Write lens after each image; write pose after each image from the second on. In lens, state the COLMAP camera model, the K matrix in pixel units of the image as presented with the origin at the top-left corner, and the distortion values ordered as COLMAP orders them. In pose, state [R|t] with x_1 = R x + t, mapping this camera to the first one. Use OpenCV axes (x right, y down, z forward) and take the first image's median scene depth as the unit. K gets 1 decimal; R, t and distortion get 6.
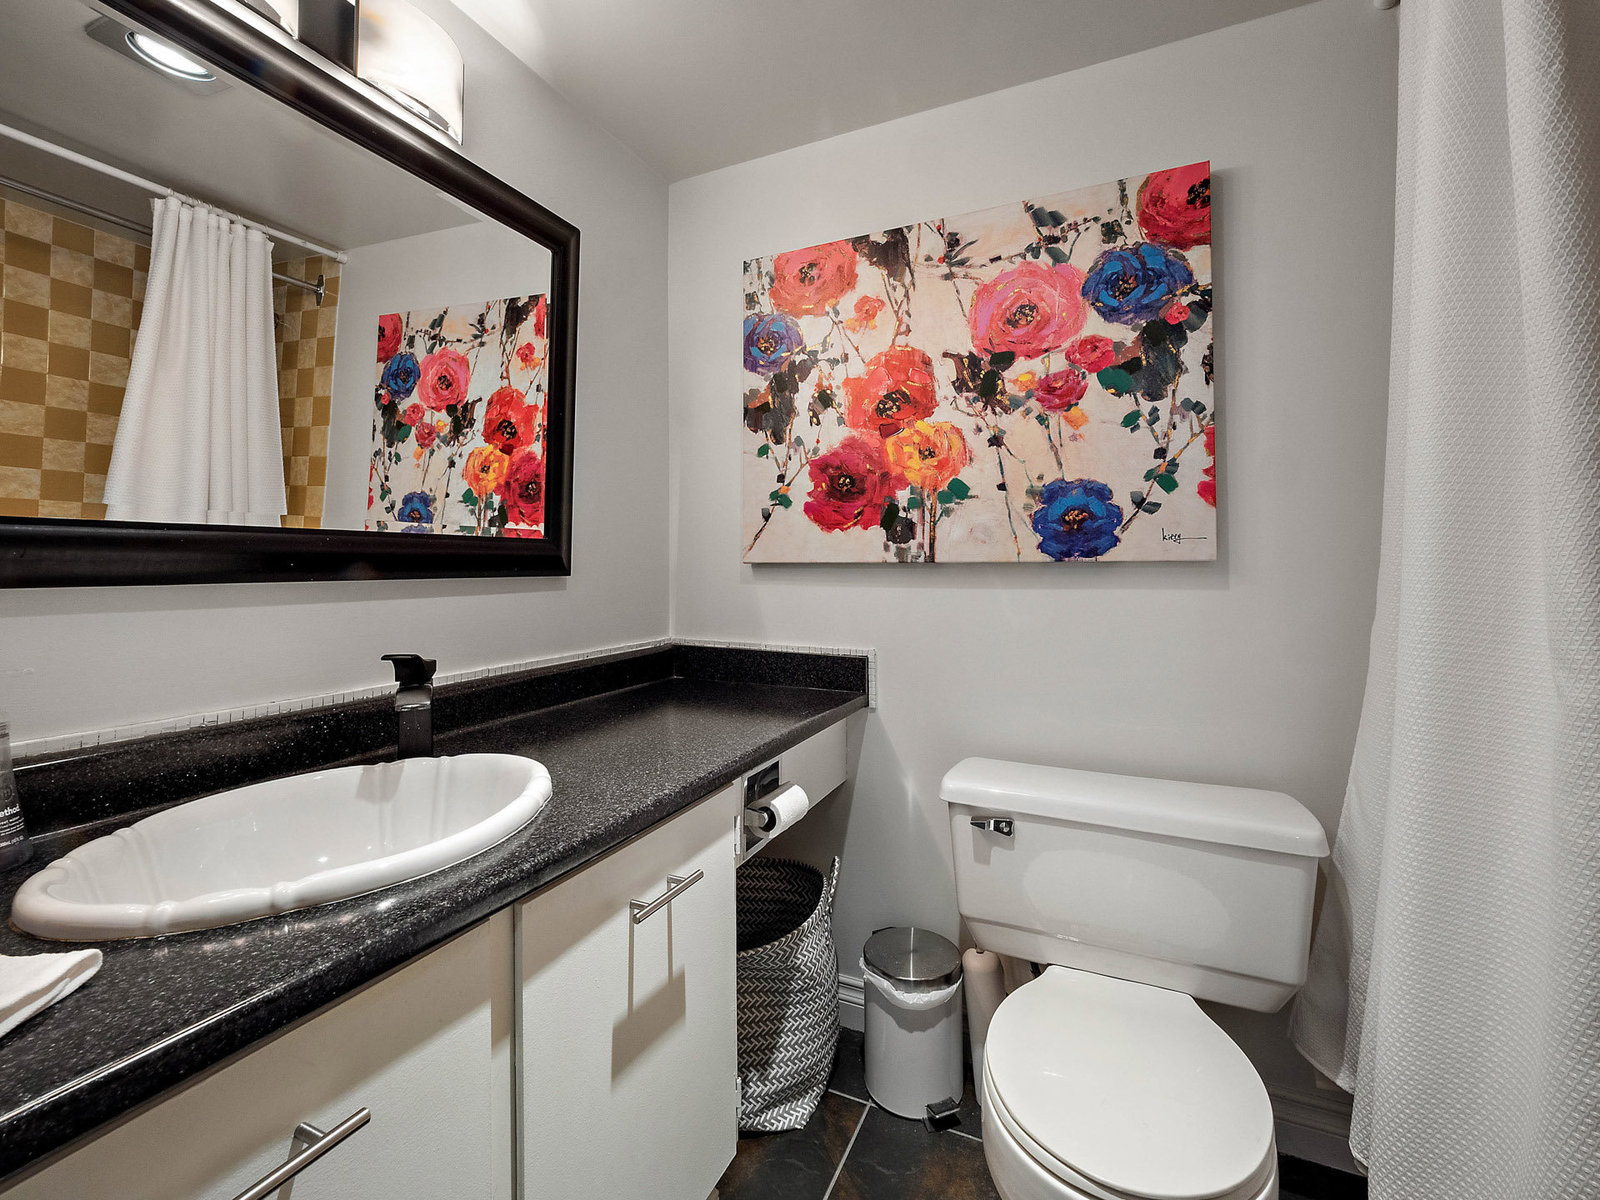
lens RADIAL K [[679.8, 0, 793.9], [0, 679.8, 541.6], [0, 0, 1]] dist [-0.002406, -0.003954]
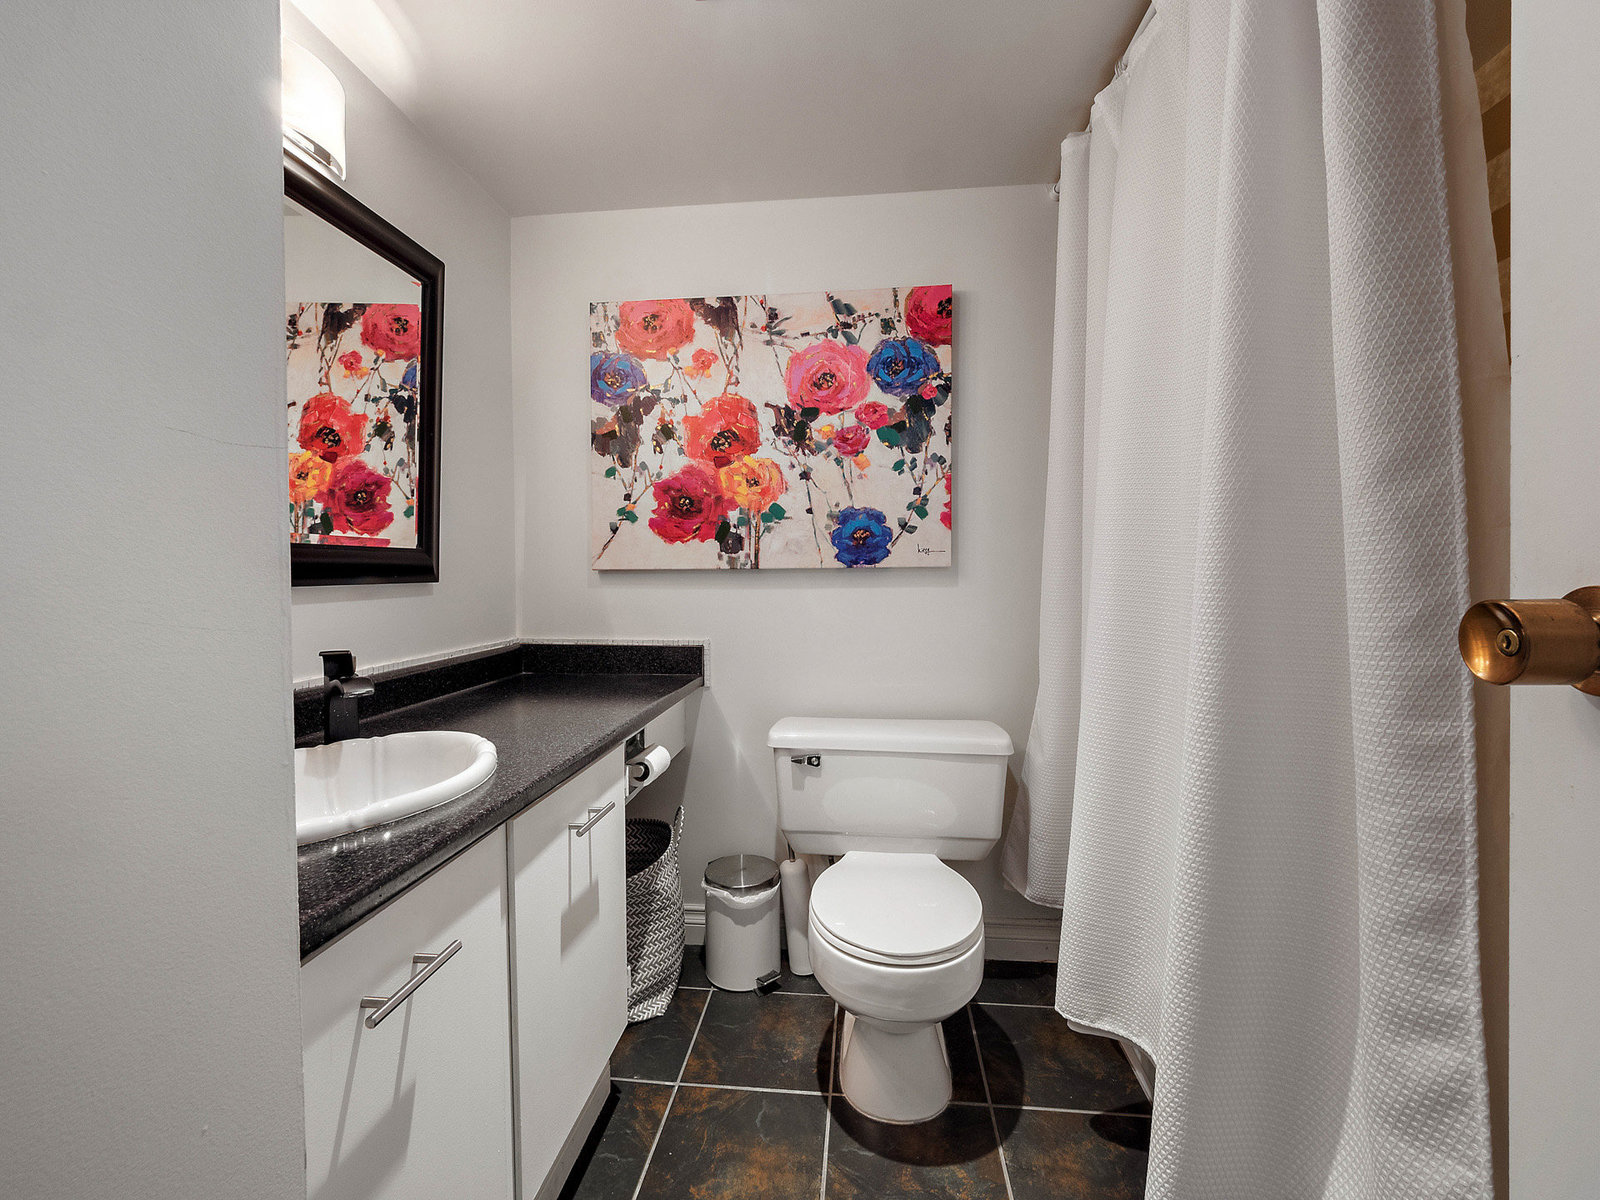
lens RADIAL K [[679.8, 0, 790.9], [0, 679.8, 571.9], [0, 0, 1]] dist [-0.002406, -0.003954]
pose [[0.943936, -0.005841, 0.330078, -0.162507], [-0.005680, 0.999408, 0.033929, -0.007222], [-0.330080, -0.033901, 0.943344, -0.232392]]
